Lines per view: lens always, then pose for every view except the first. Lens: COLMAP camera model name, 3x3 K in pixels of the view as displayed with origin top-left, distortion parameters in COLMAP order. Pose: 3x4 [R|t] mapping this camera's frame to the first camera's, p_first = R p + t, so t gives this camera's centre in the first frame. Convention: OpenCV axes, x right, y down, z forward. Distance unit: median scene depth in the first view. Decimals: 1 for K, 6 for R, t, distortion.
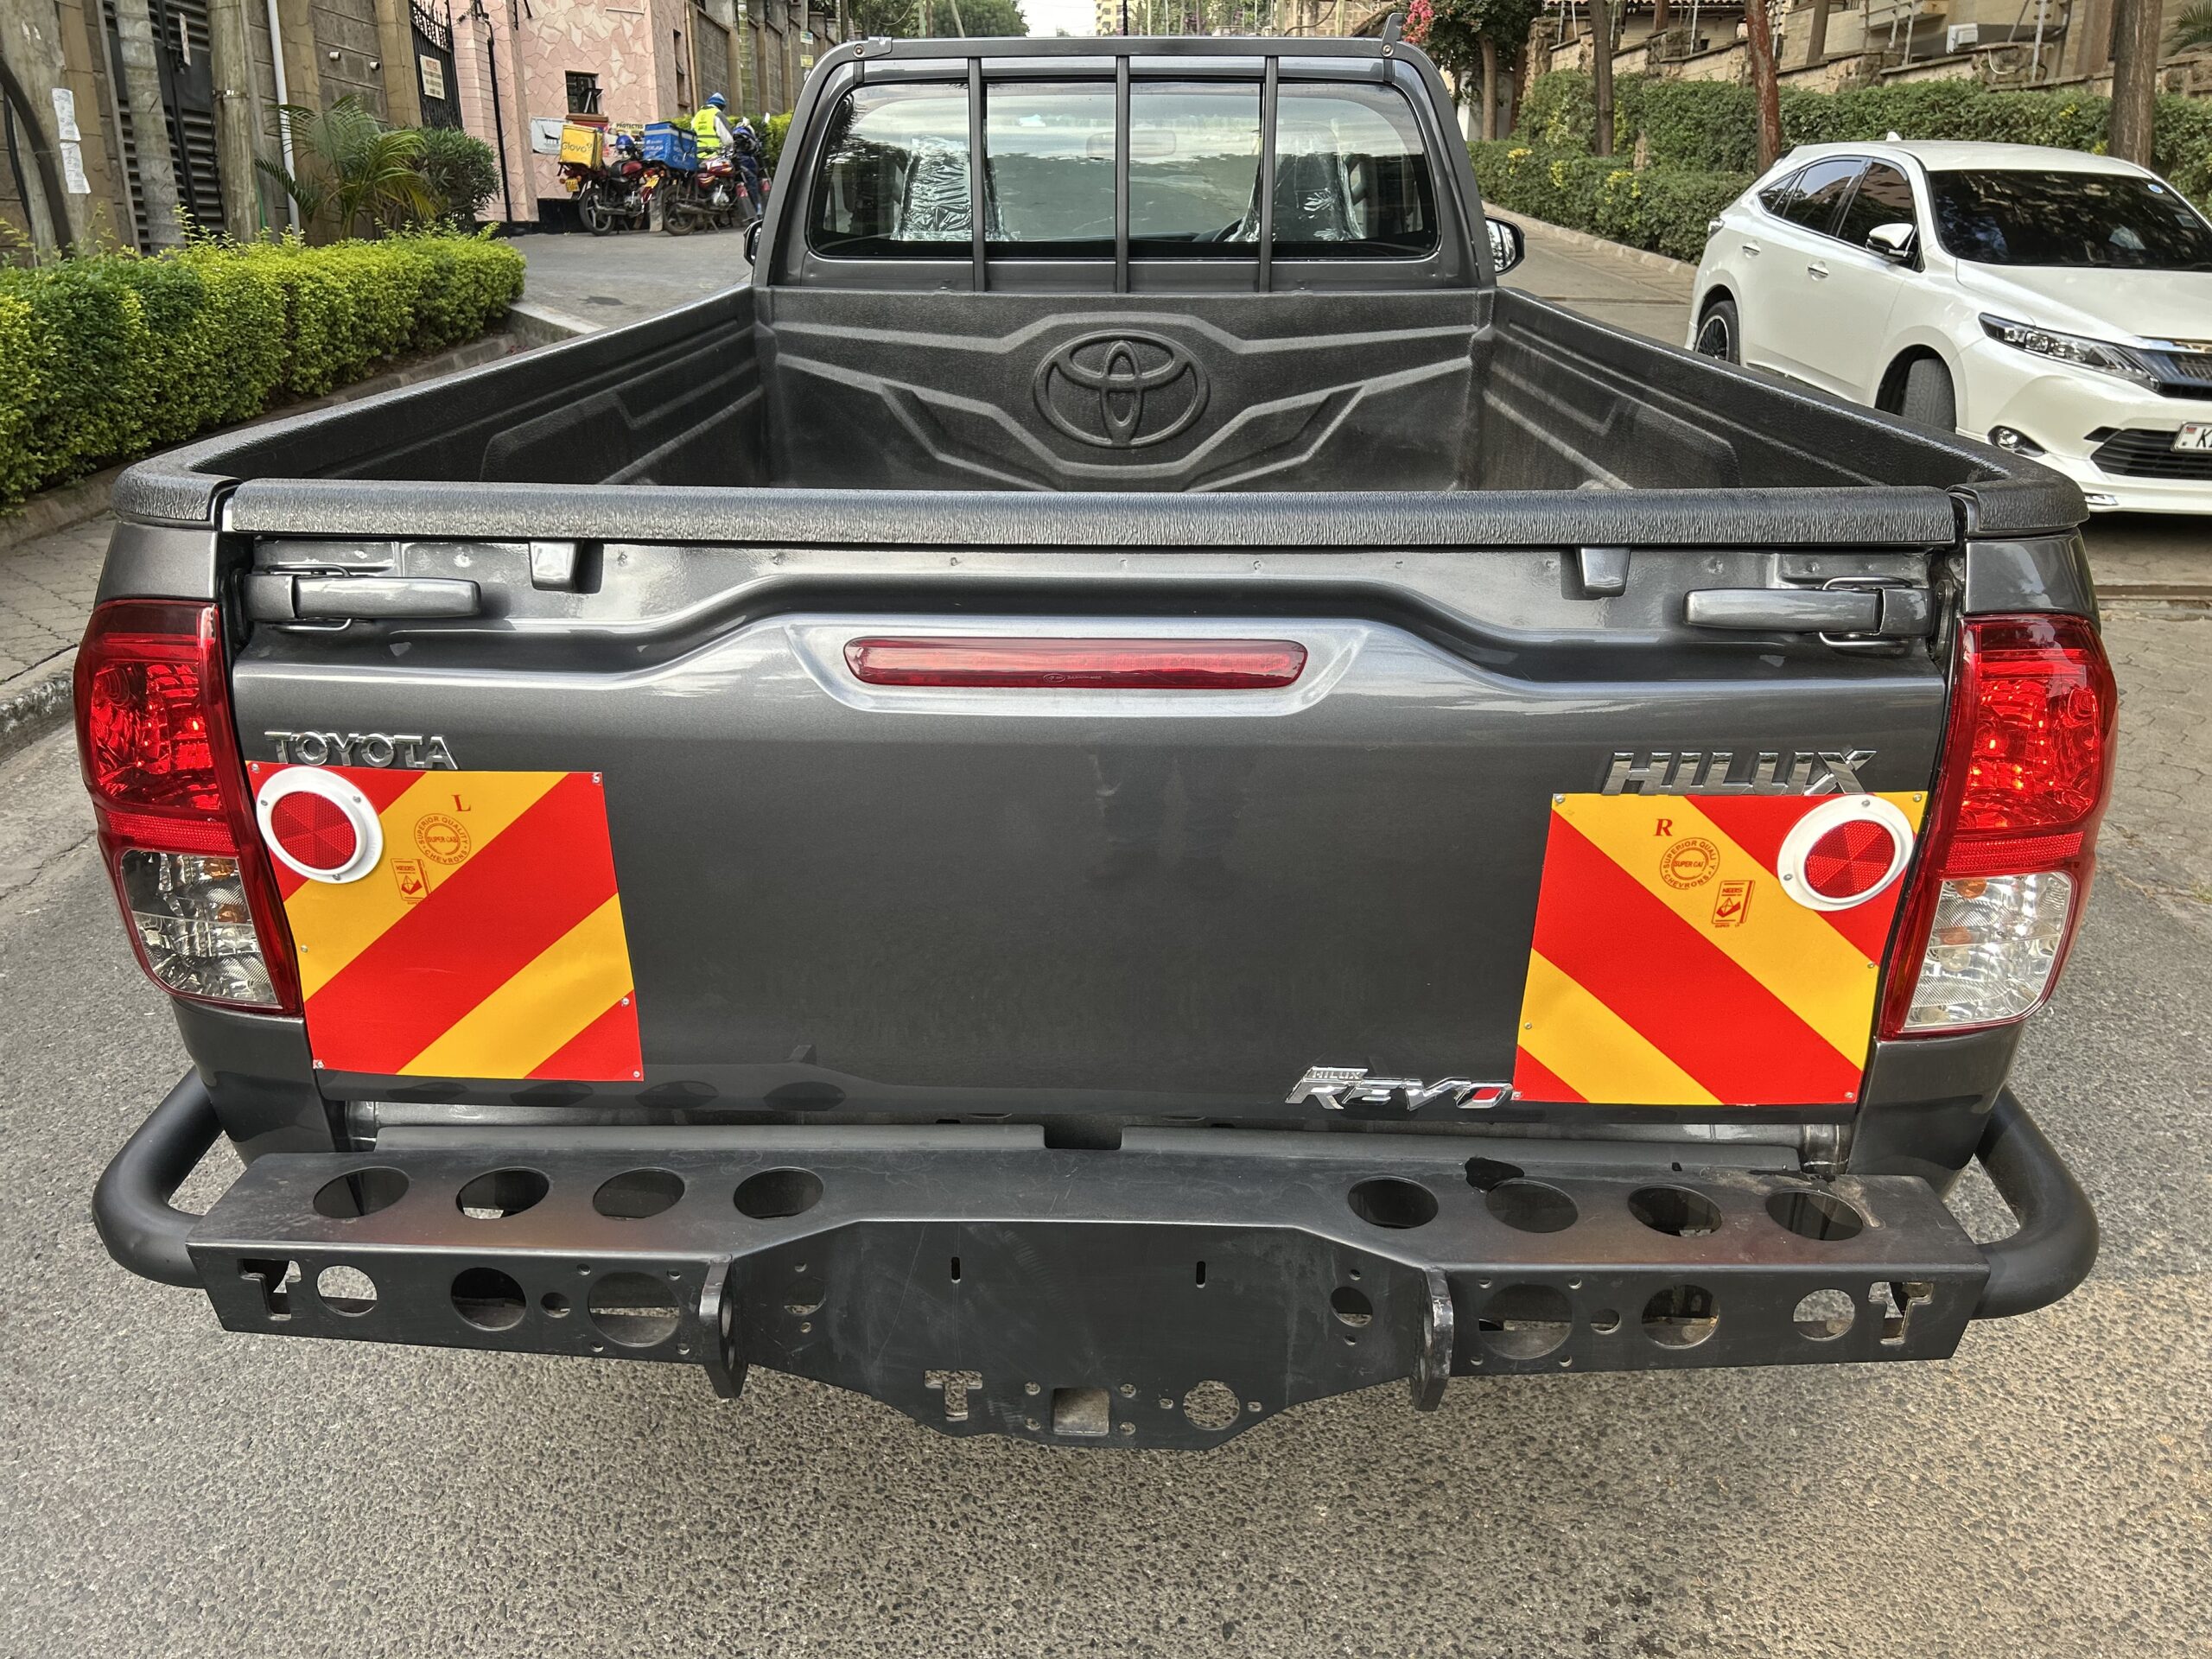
lens RADIAL K [[1584.2, 0, 1105.3], [0, 1584.2, 863.6], [0, 0, 1]] dist [0.028911, 0.000186]
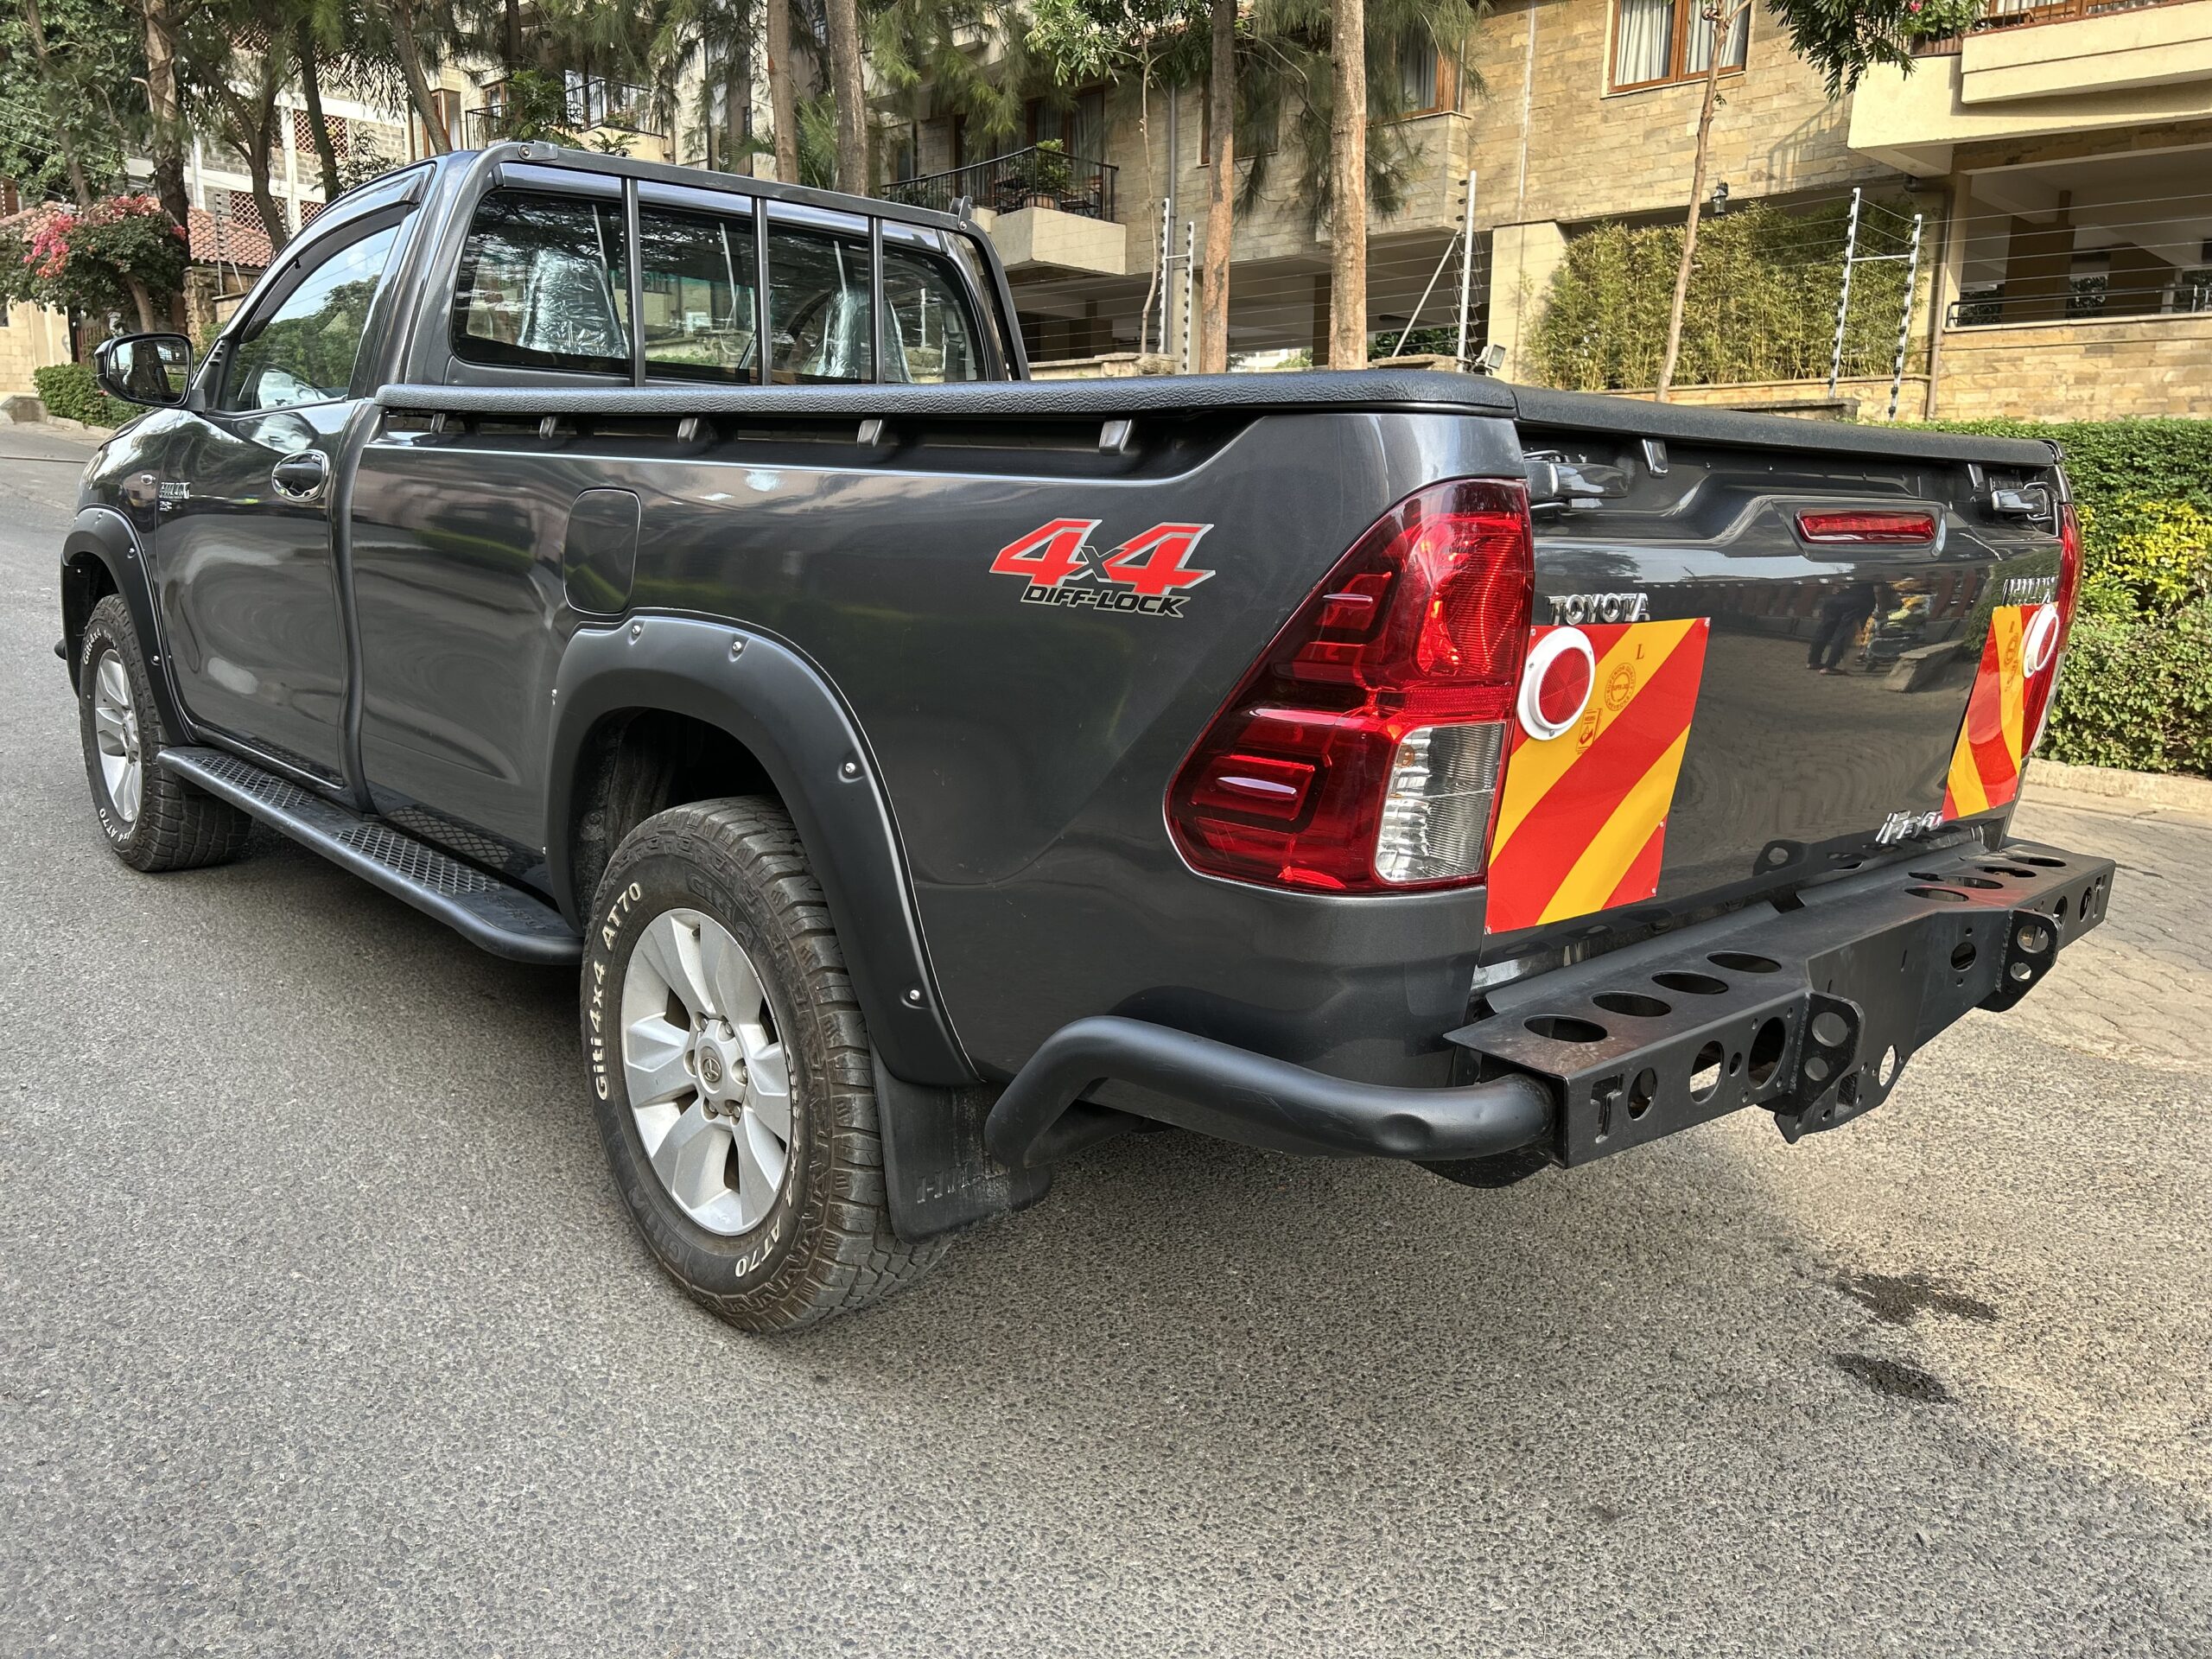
lens RADIAL K [[1653.5, 0, 1101.3], [0, 1653.5, 838.6], [0, 0, 1]] dist [0.009501, -0.005138]
pose [[0.715481, -0.127284, 0.686939, -1.432341], [0.244735, 0.966623, -0.075796, 0.085713], [-0.654364, 0.222349, 0.722751, 0.354740]]
